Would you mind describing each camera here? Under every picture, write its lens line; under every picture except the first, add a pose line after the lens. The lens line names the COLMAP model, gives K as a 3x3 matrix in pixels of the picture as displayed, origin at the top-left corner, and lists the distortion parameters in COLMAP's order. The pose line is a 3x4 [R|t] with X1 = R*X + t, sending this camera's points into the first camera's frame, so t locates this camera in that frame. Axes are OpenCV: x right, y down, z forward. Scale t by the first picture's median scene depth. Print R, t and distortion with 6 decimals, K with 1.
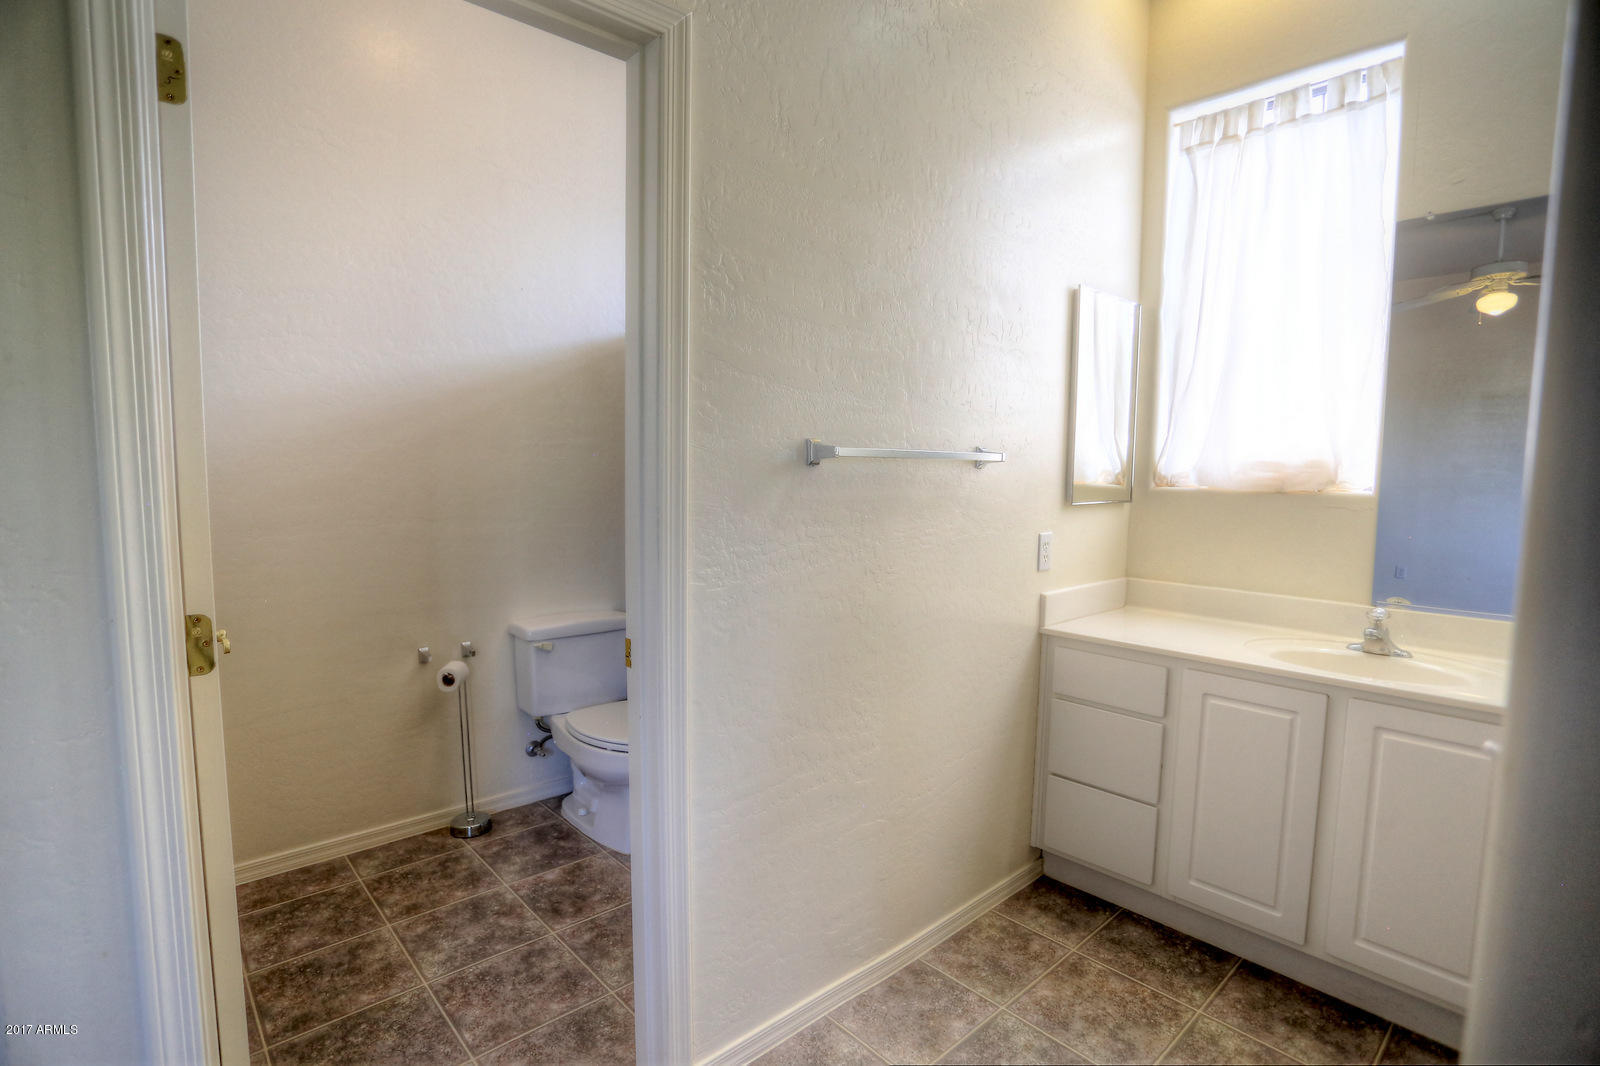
lens RADIAL K [[781.7, 0, 800.2], [0, 781.7, 535.2], [0, 0, 1]] dist [-0.071758, 0.028568]
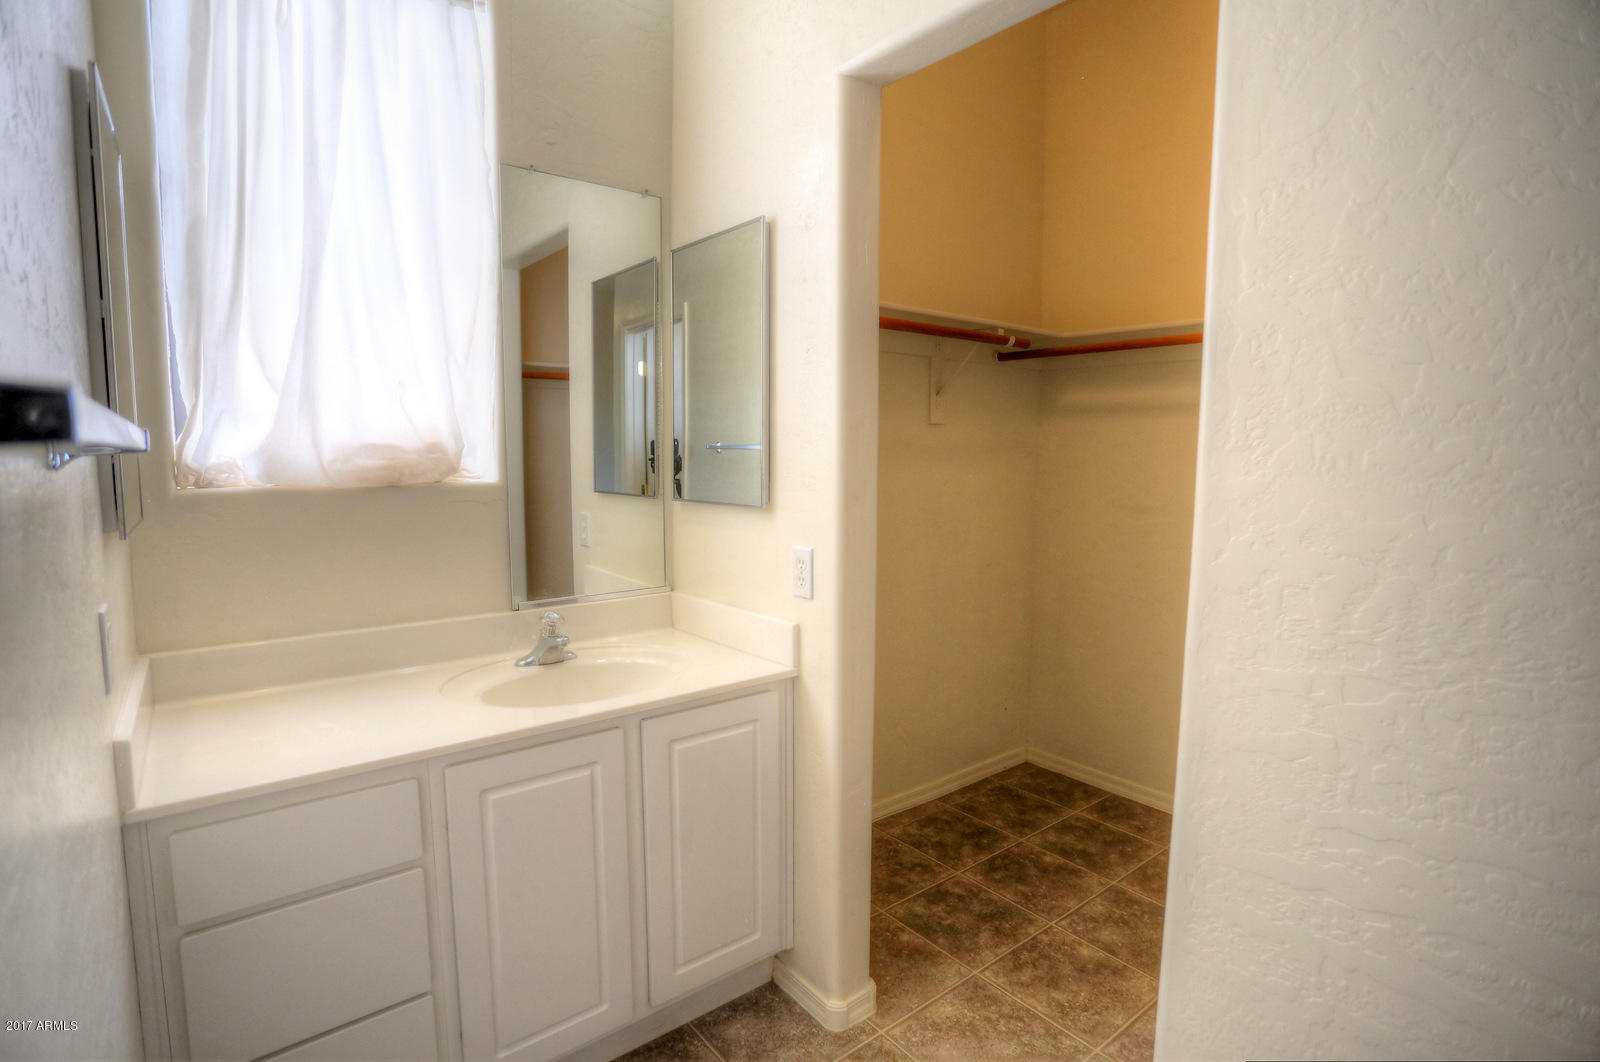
lens RADIAL K [[781.7, 0, 799.9], [0, 781.7, 537.5], [0, 0, 1]] dist [-0.071758, 0.028568]
pose [[0.053916, -0.116920, 0.991677, -0.089178], [0.084138, 0.990121, 0.112163, -0.058722], [-0.994994, 0.077391, 0.063221, 0.582388]]
